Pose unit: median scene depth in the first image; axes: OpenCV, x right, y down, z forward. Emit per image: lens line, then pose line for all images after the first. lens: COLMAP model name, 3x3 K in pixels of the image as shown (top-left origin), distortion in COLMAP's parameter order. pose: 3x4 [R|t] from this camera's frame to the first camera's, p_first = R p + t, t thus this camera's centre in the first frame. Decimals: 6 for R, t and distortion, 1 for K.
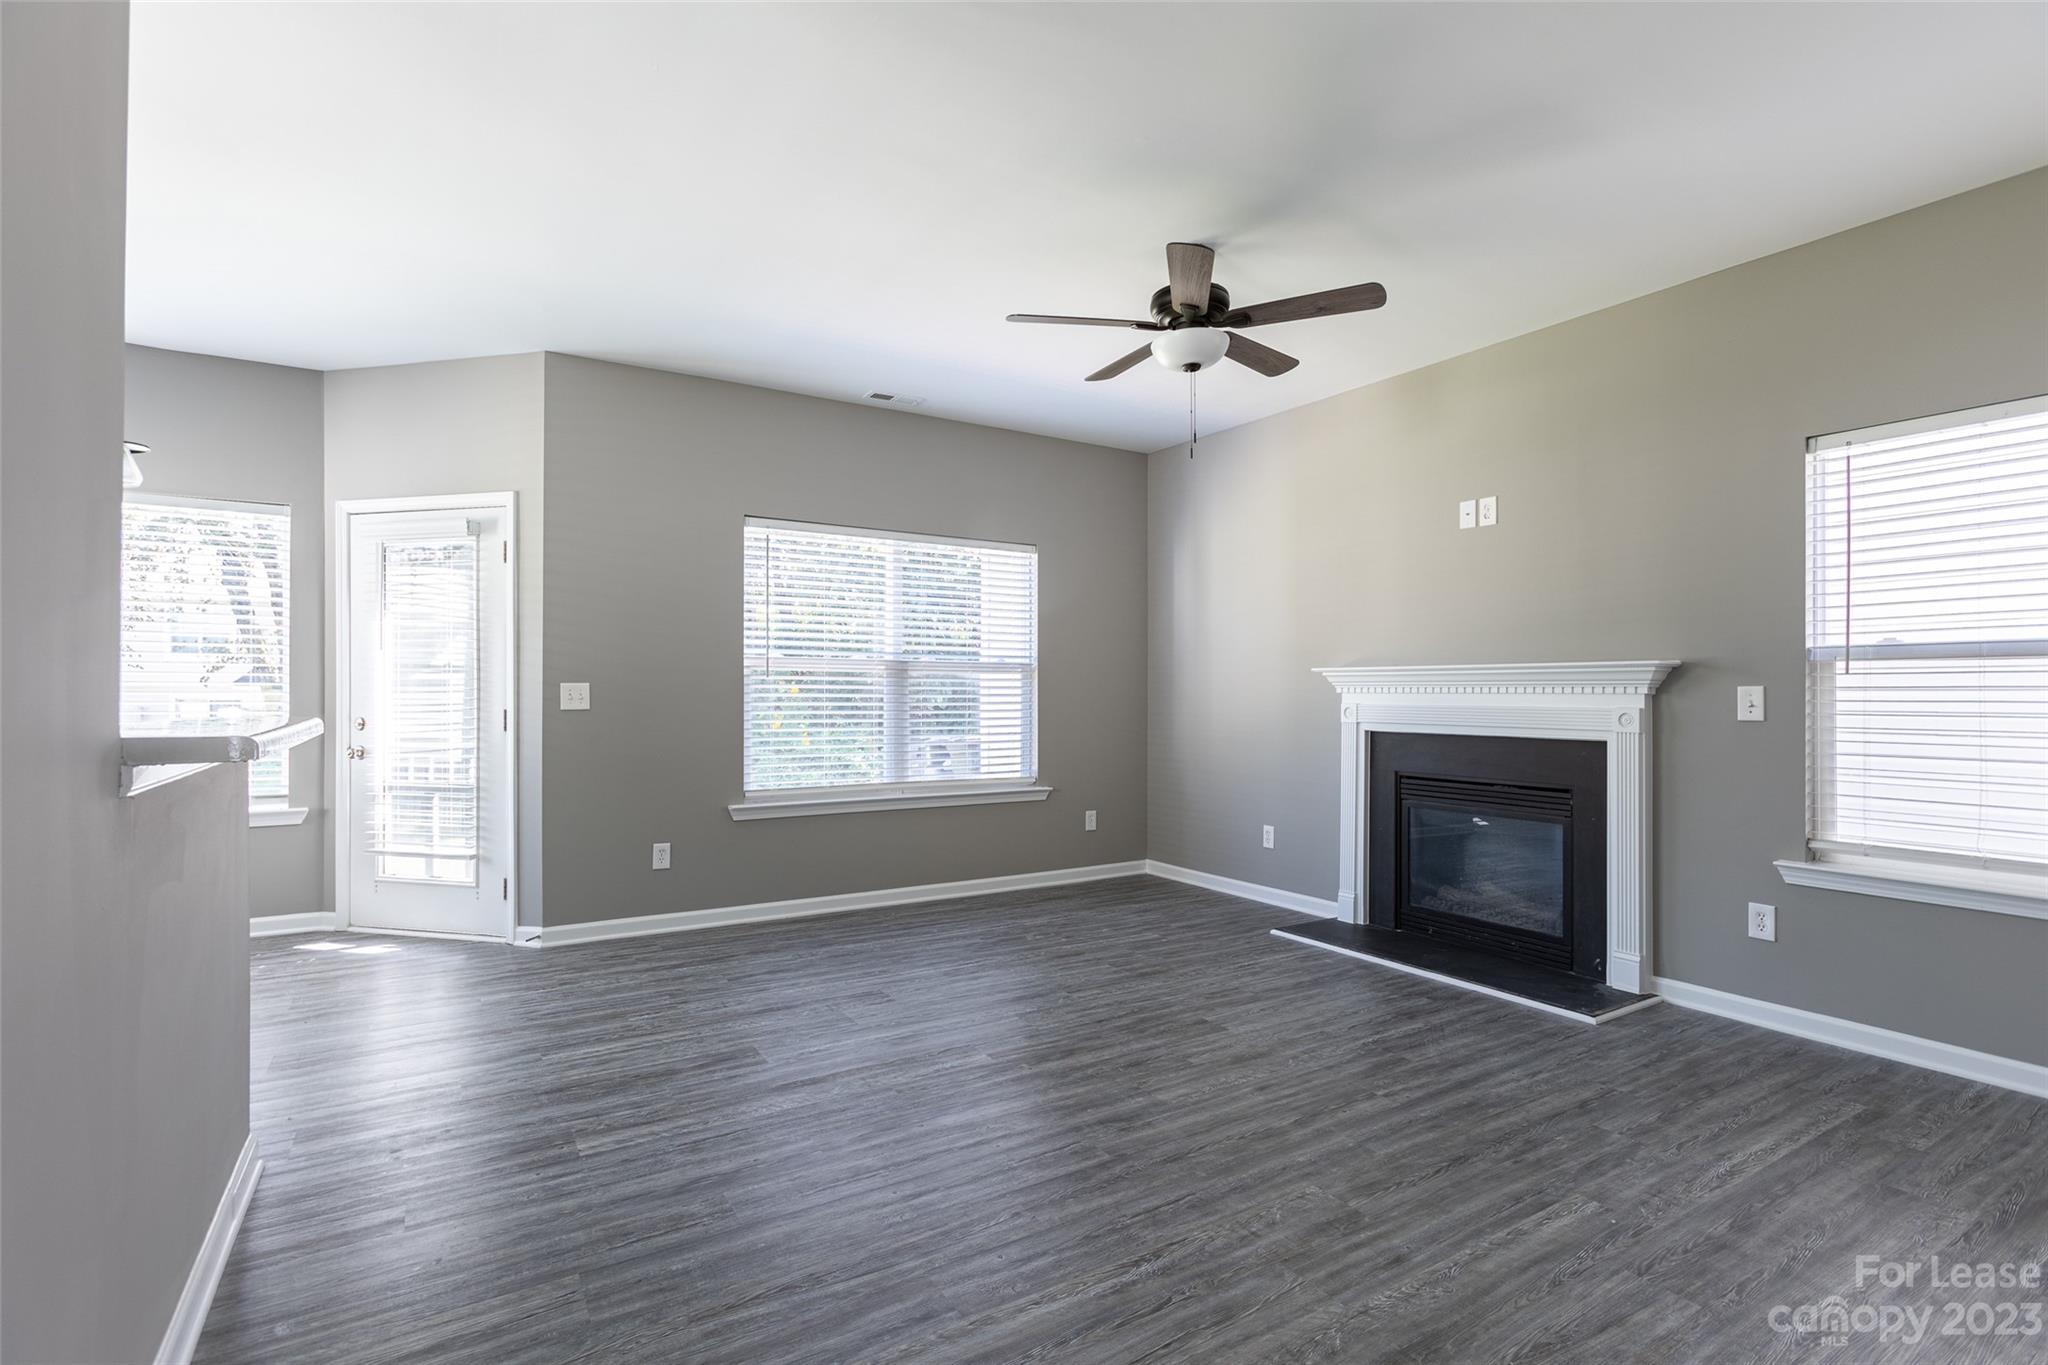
lens RADIAL K [[970.2, 0, 1013.3], [0, 970.2, 700.7], [0, 0, 1]] dist [-0.035436, 0.015912]
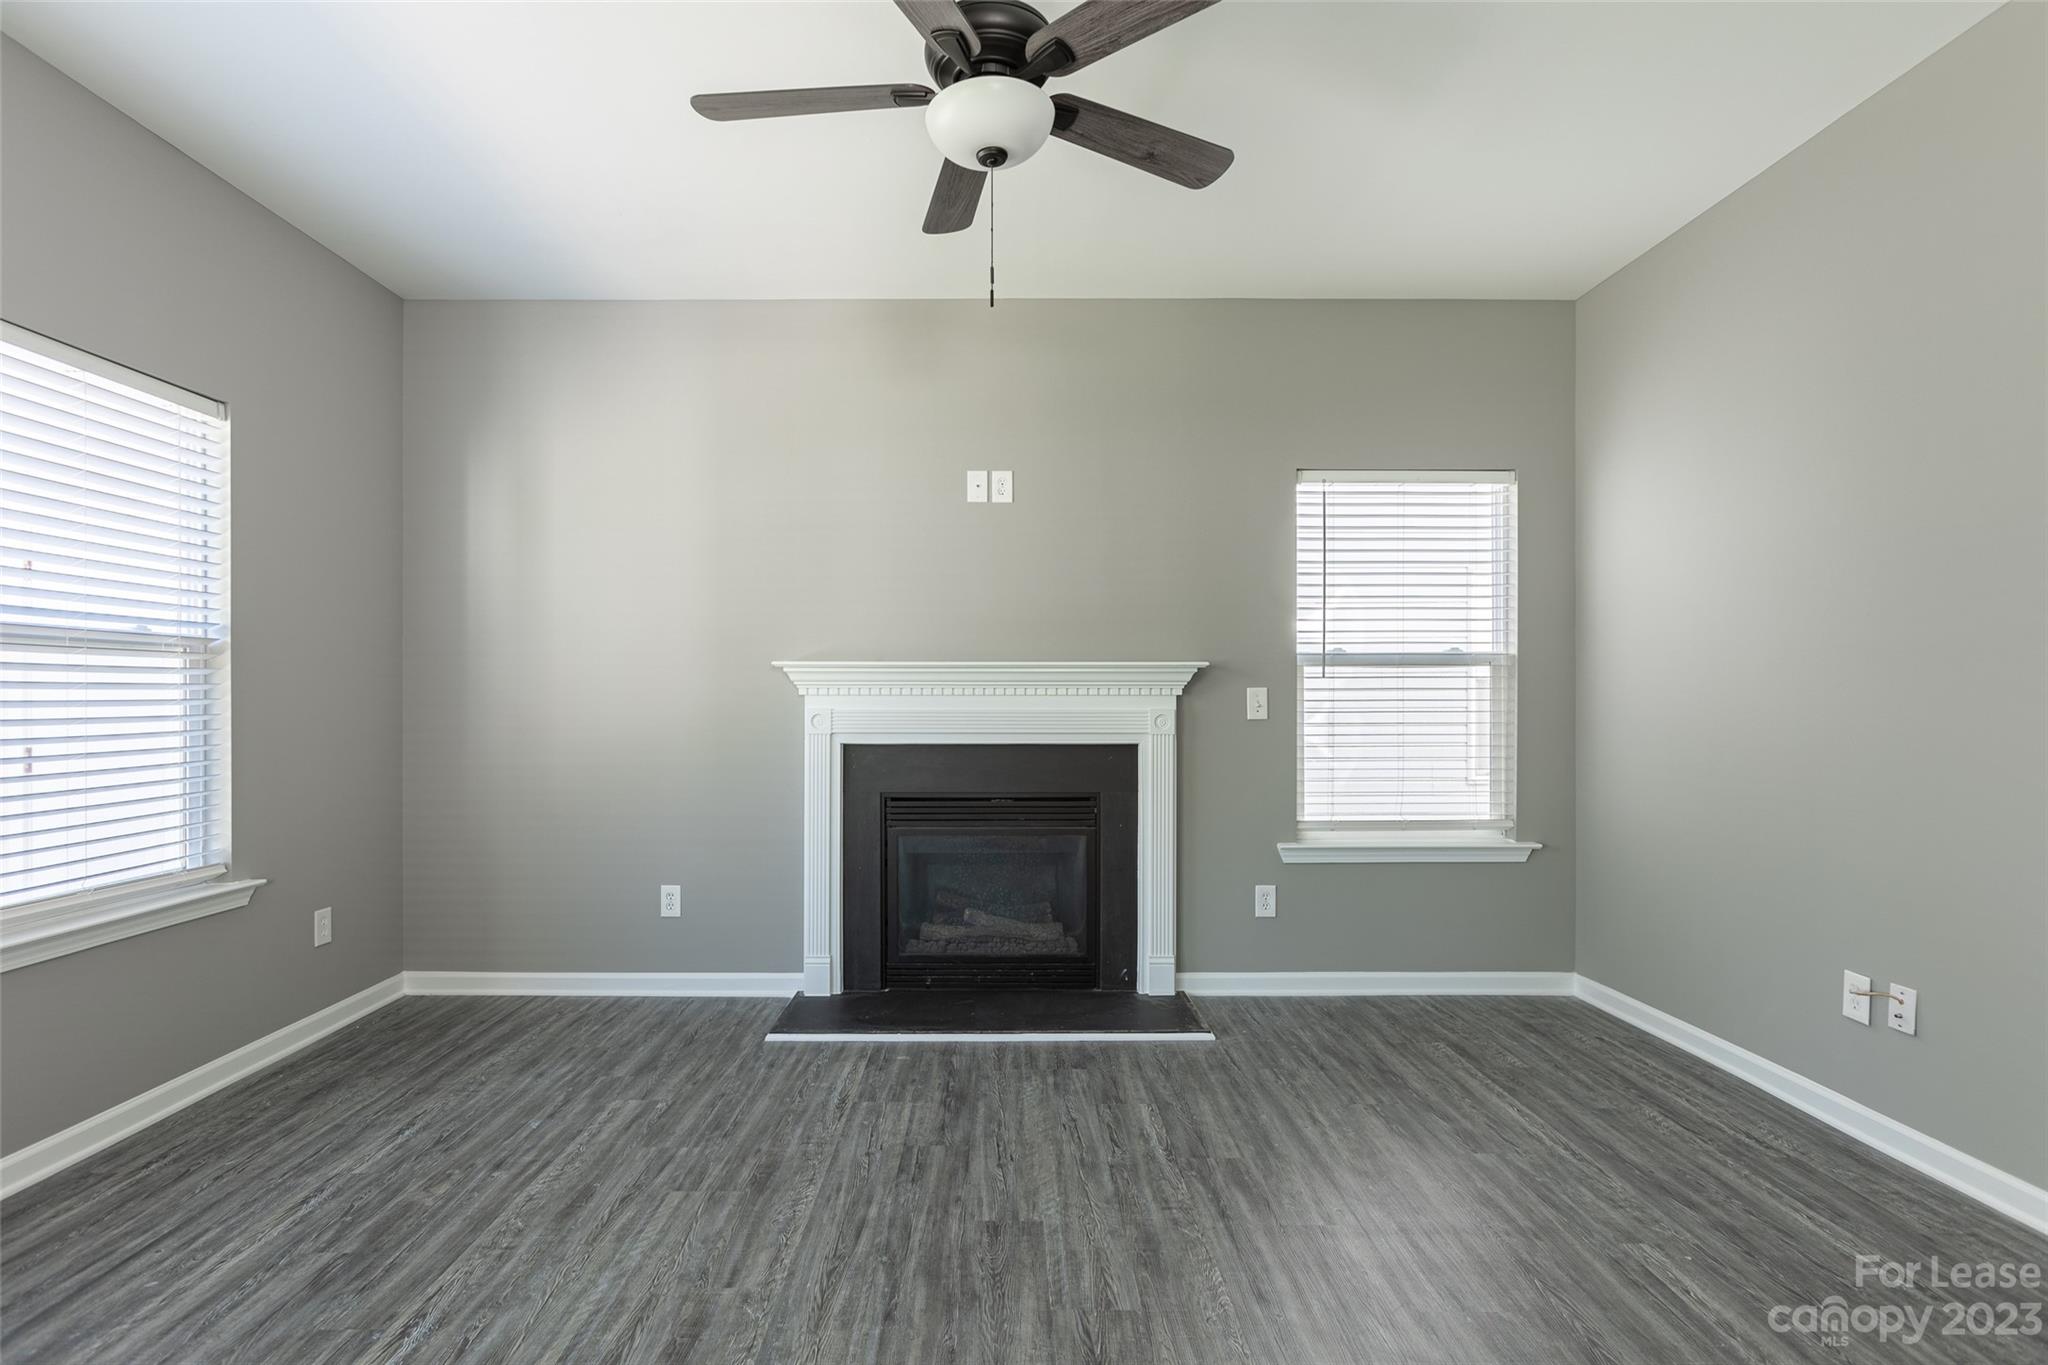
lens RADIAL K [[970.2, 0, 1013.3], [0, 970.2, 700.7], [0, 0, 1]] dist [-0.035436, 0.015912]
pose [[0.519045, -0.006574, 0.854722, -0.270665], [0.009512, 0.999953, 0.001915, -0.004107], [-0.854694, 0.007136, 0.519083, 0.566443]]
